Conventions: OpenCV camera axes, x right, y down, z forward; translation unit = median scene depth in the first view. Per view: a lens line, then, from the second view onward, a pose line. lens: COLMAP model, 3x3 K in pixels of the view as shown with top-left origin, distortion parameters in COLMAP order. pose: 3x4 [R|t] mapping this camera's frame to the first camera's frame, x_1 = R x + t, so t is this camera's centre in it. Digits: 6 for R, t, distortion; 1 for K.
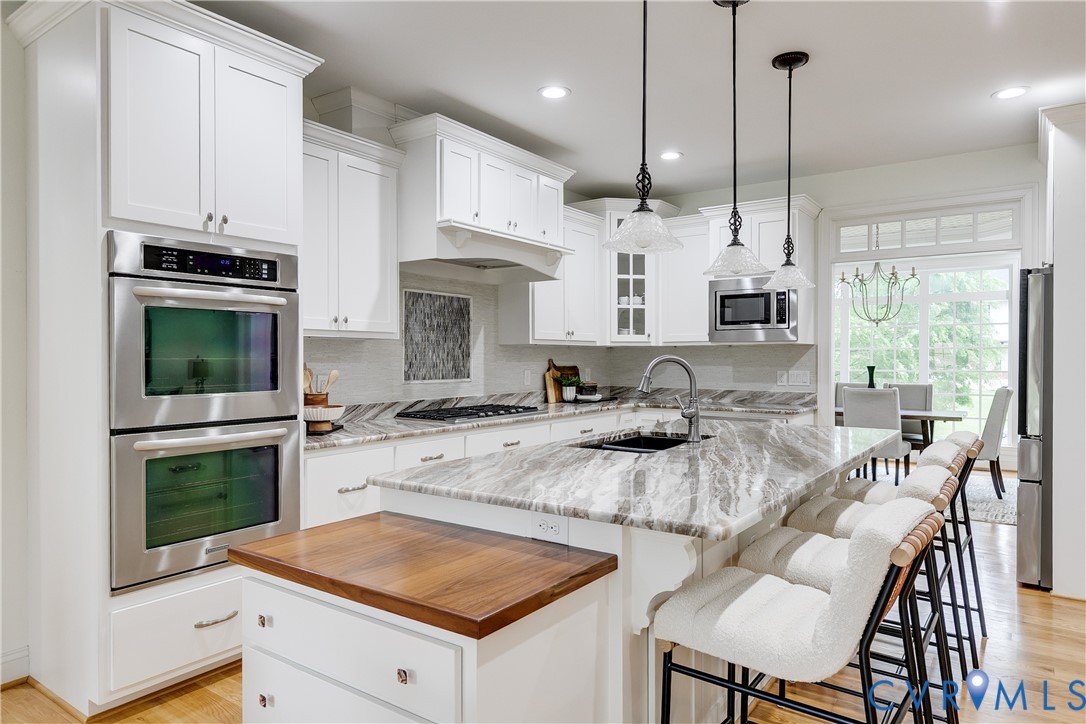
lens RADIAL K [[684.1, 0, 543.0], [0, 684.1, 362.0], [0, 0, 1]] dist [0.000119, -0.000012]
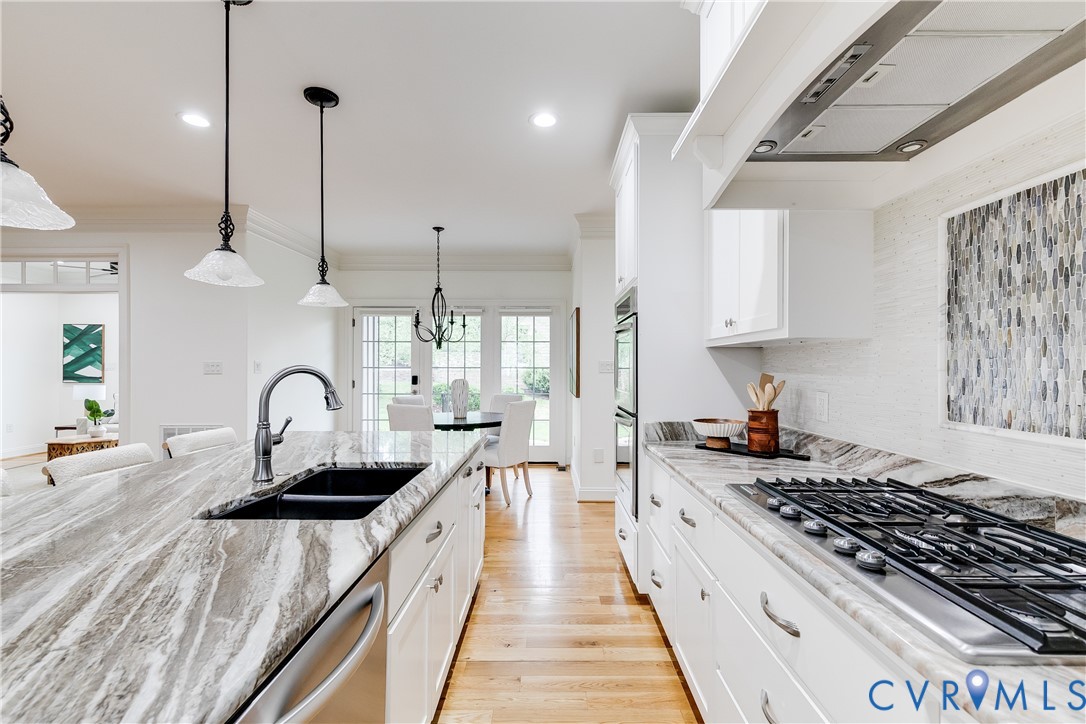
lens RADIAL K [[491.7, 0, 543.0], [0, 491.7, 362.0], [0, 0, 1]] dist [0.001866, 0.000259]
pose [[-0.822265, -0.003282, -0.569095, 0.195288], [-0.002267, 0.999994, -0.002492, -0.009109], [0.569100, -0.000759, -0.822268, 1.109680]]
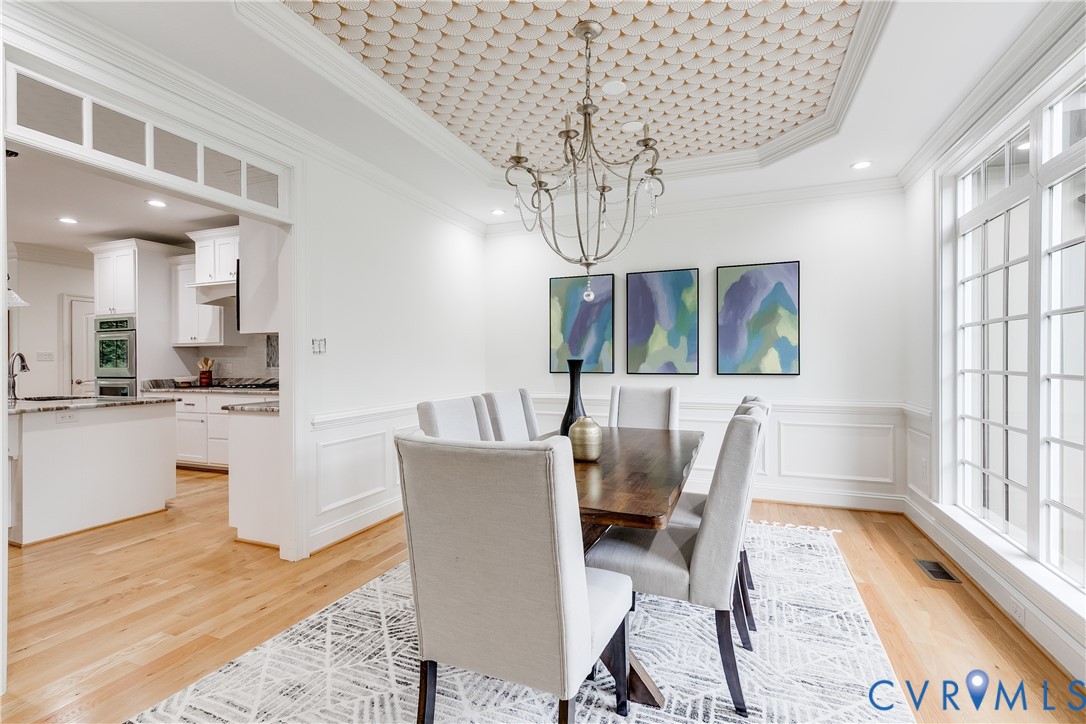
lens RADIAL K [[491.7, 0, 543.0], [0, 491.7, 362.0], [0, 0, 1]] dist [0.001866, 0.000259]
pose [[0.240586, 0.004461, -0.970618, 1.255029], [0.001795, 0.999986, 0.005041, 0.008130], [0.970626, -0.002955, 0.240575, 1.396700]]
